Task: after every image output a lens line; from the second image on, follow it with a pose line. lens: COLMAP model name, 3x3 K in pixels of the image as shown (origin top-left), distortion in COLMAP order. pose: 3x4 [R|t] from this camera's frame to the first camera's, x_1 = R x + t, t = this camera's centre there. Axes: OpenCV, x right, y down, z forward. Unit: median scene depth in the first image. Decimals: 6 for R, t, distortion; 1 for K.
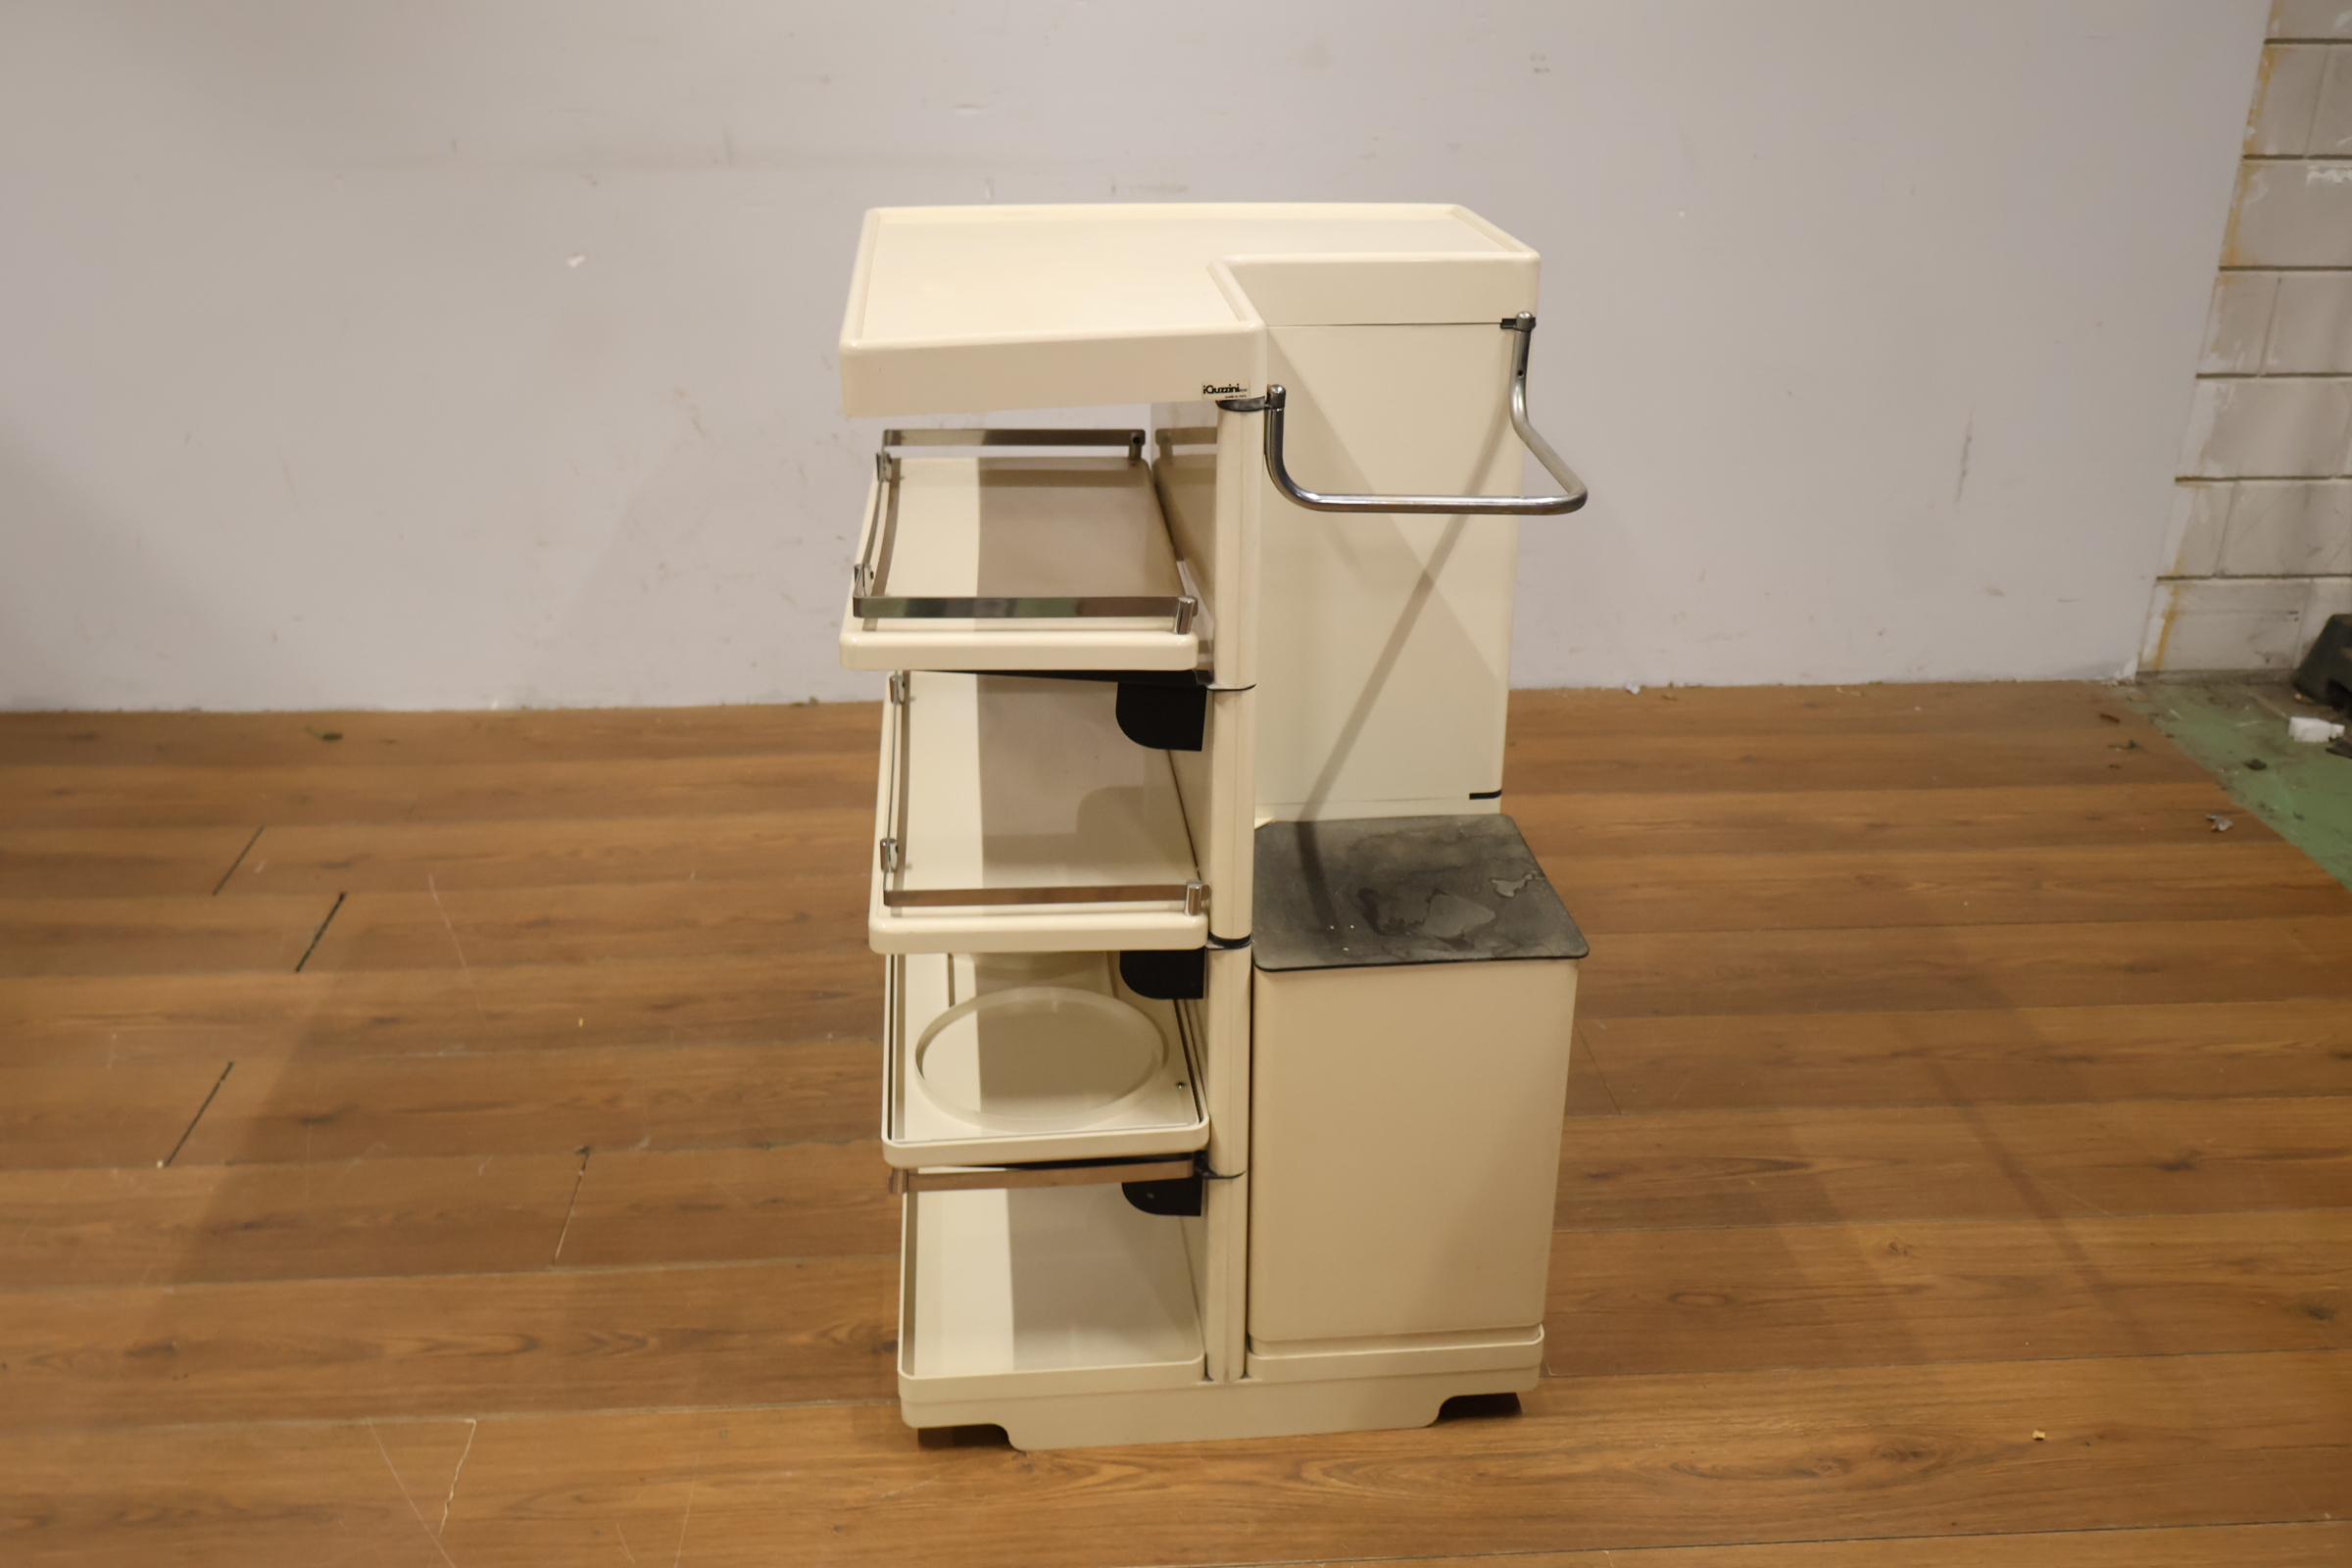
lens RADIAL K [[2253.1, 0, 1178.3], [0, 2253.1, 777.4], [0, 0, 1]] dist [0.004953, -0.002119]
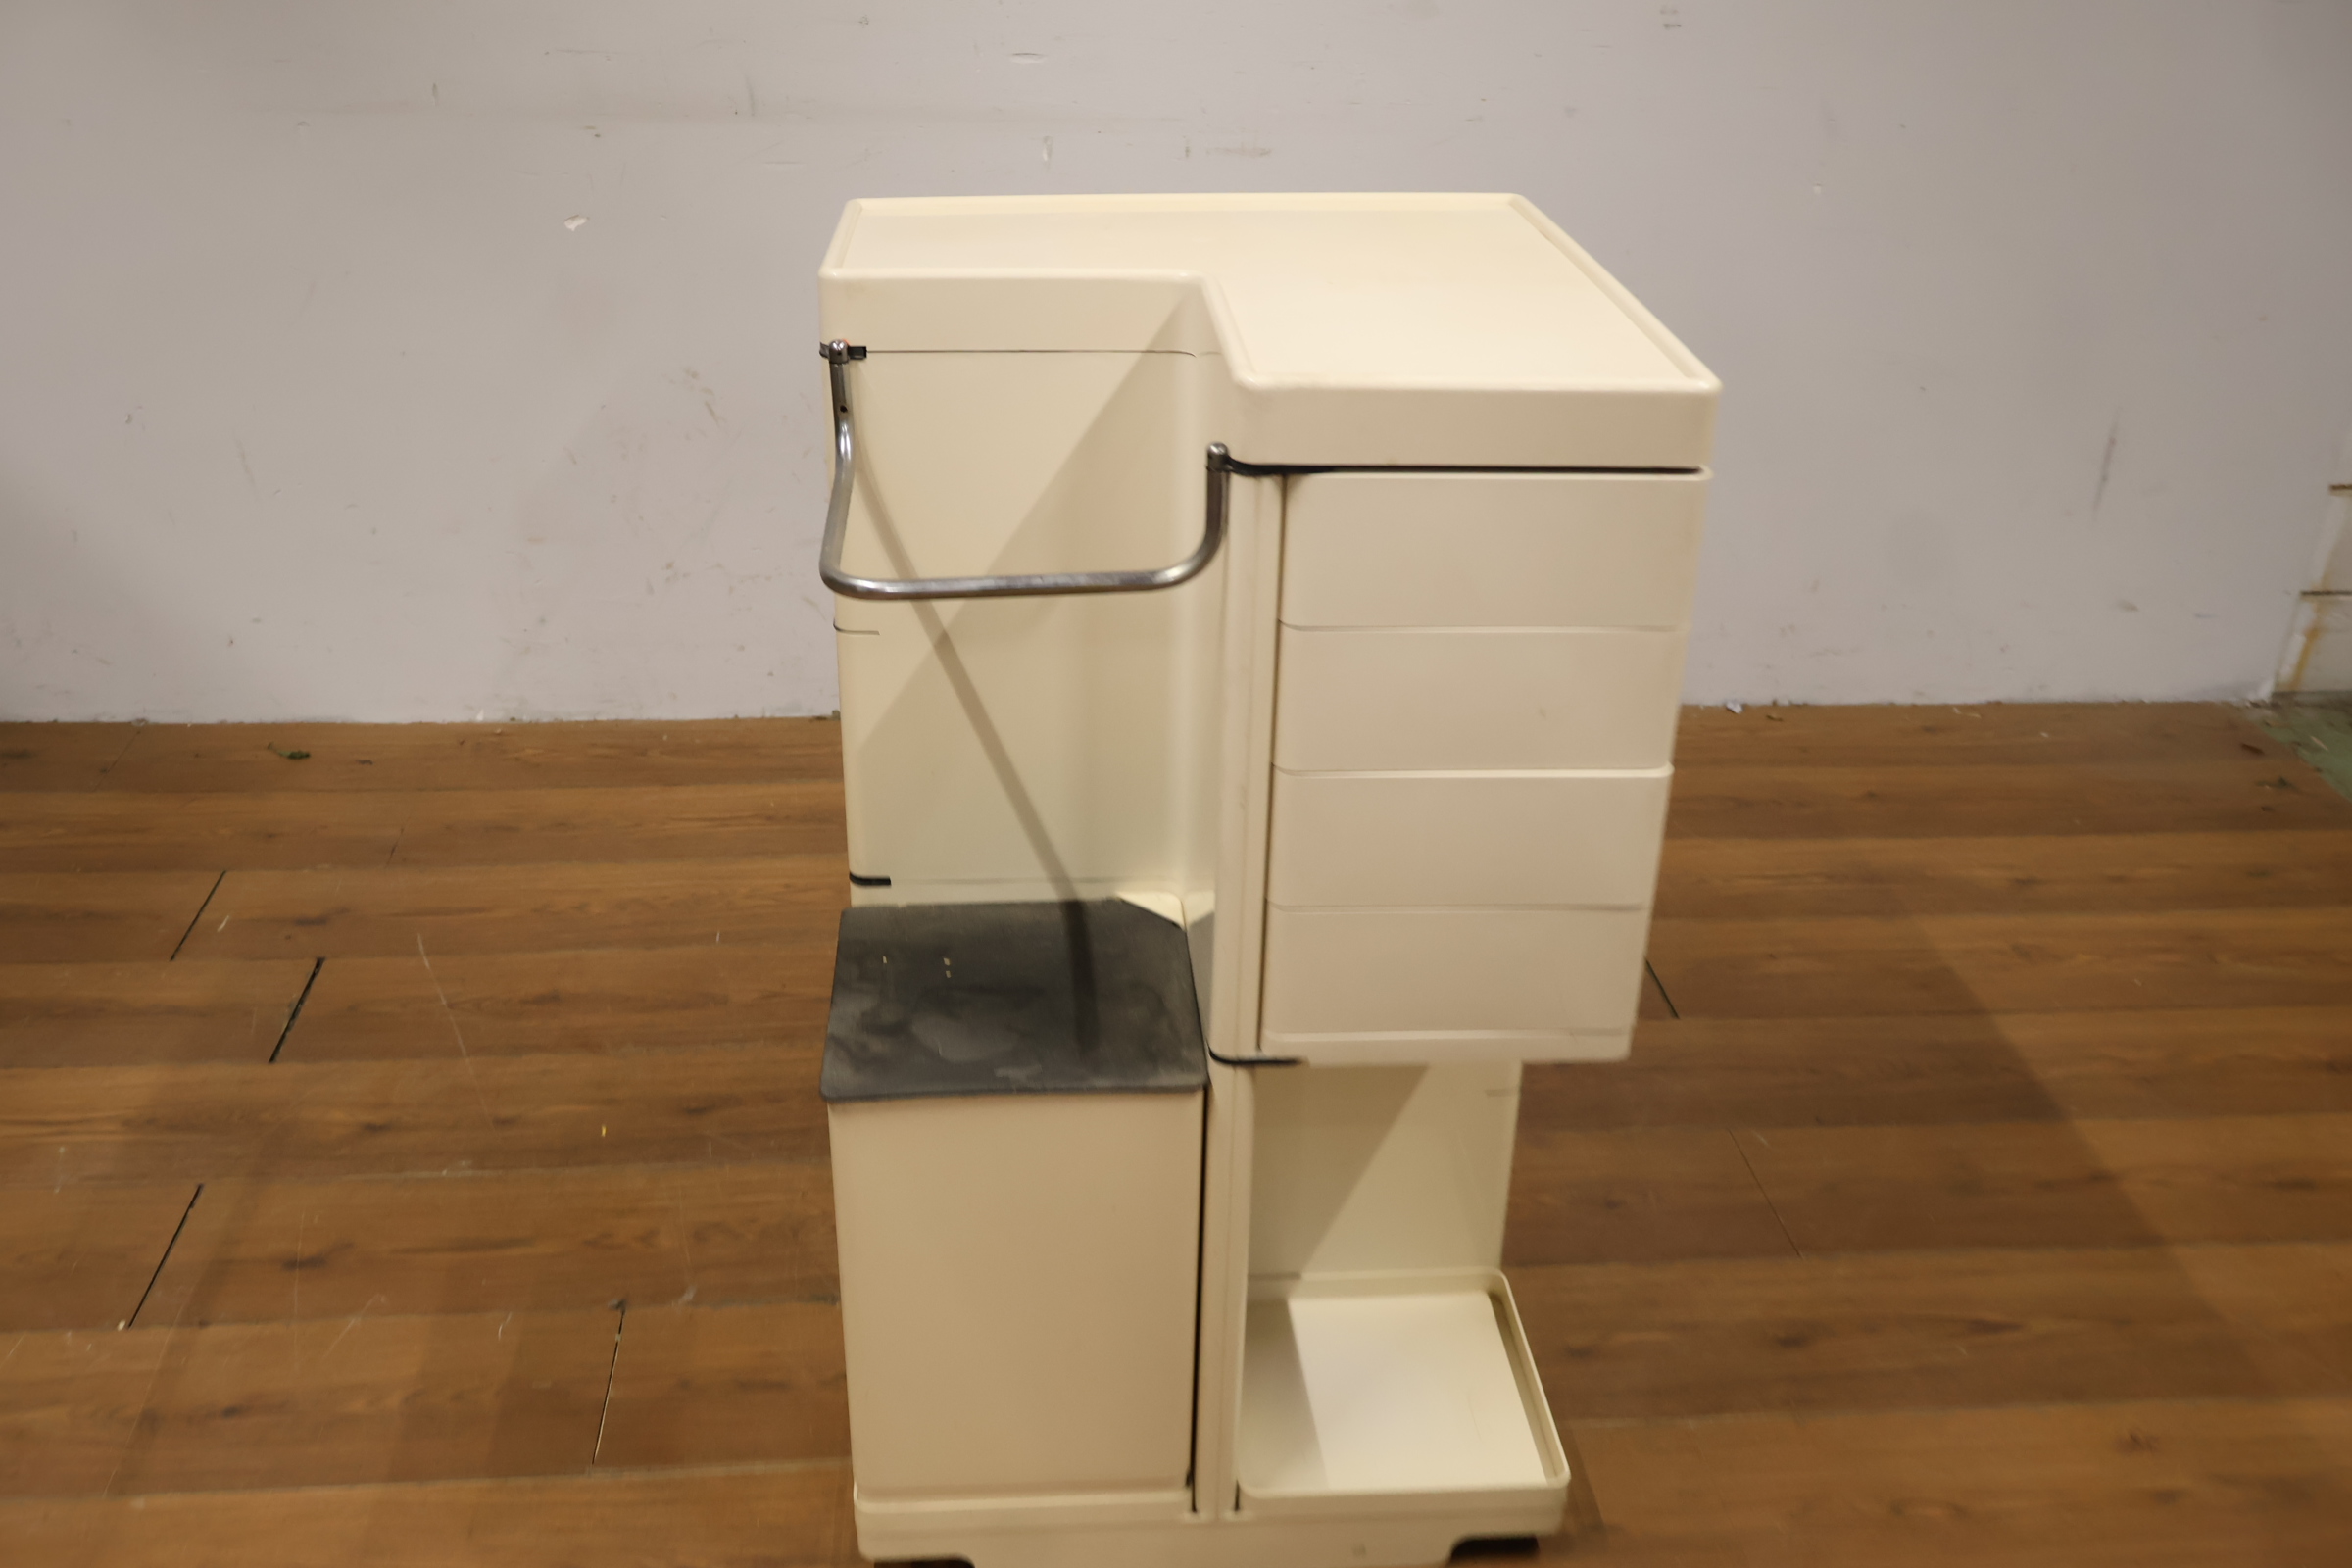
lens RADIAL K [[2225.8, 0, 1175.4], [0, 2225.8, 784.0], [0, 0, 1]] dist [0.003106, -0.002778]
pose [[0.999429, 0.009470, 0.032433, -0.064946], [-0.011289, 0.998346, 0.056373, -0.068267], [-0.031846, -0.056707, 0.997883, 0.124520]]
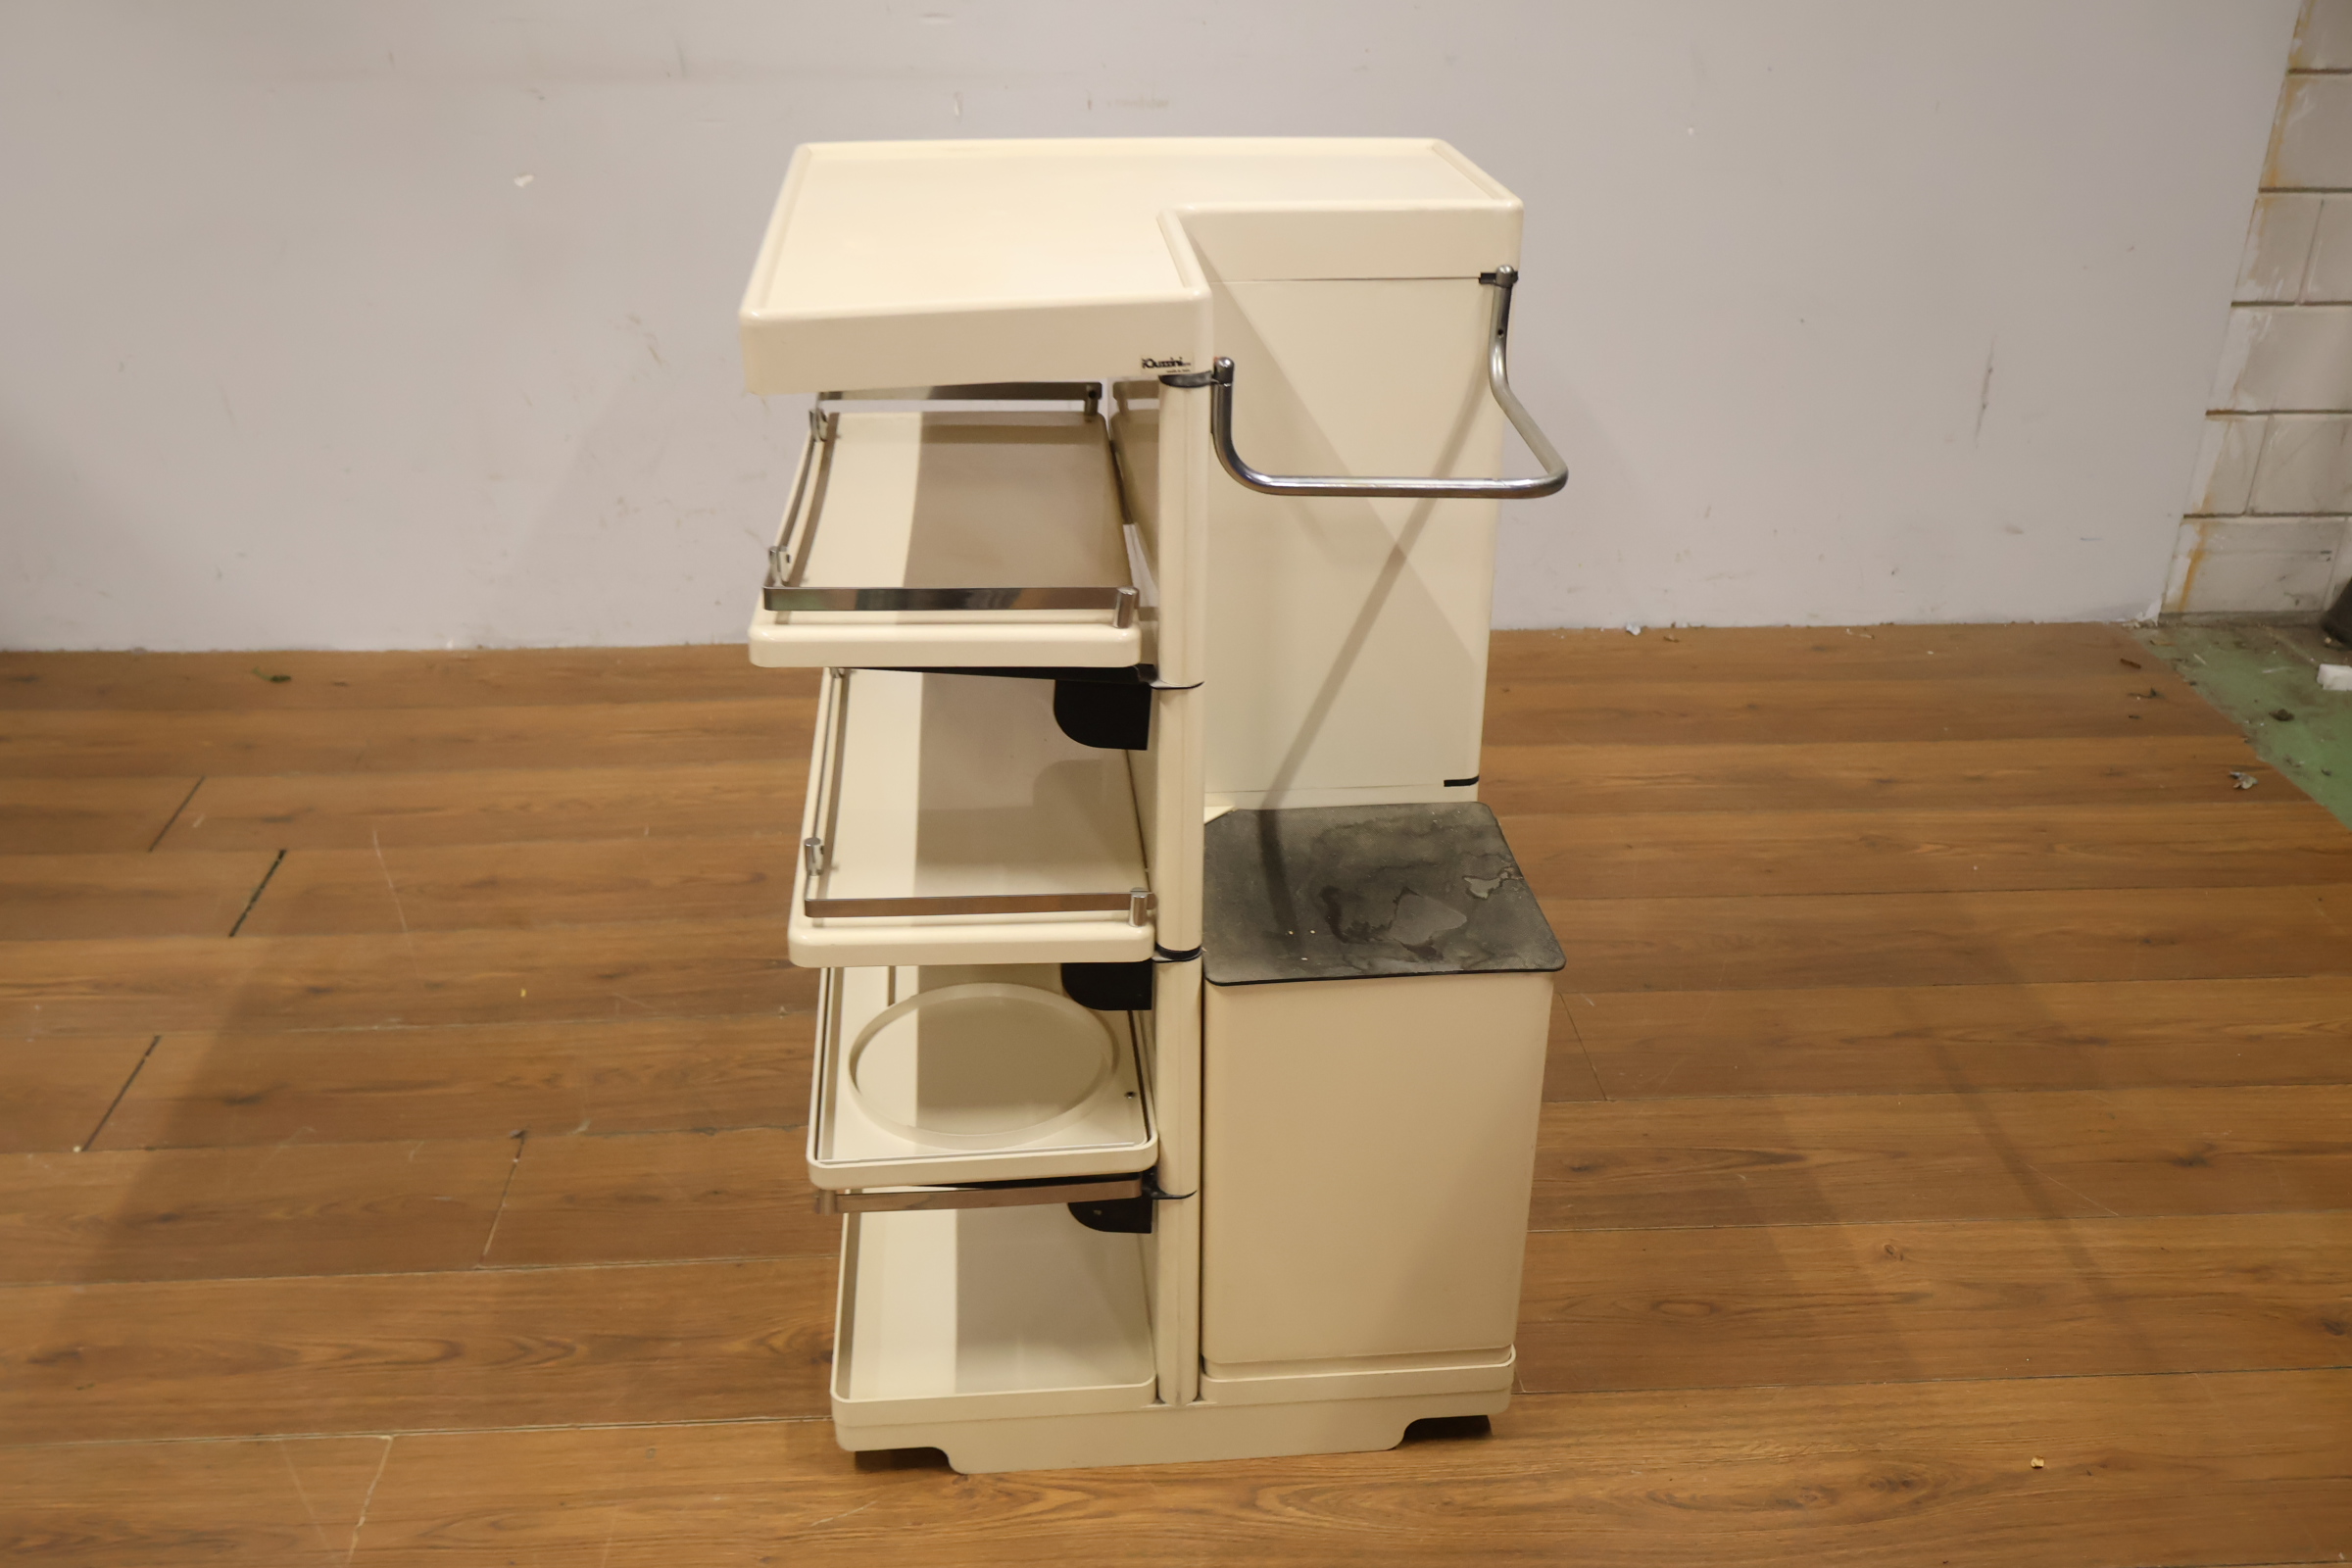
lens RADIAL K [[2240.9, 0, 1174.1], [0, 2240.9, 790.1], [0, 0, 1]] dist [0.004527, -0.006322]
pose [[0.999952, 0.004114, -0.008858, 0.017749], [-0.003624, 0.998499, 0.054645, -0.027384], [0.009070, -0.054610, 0.998467, 0.048811]]
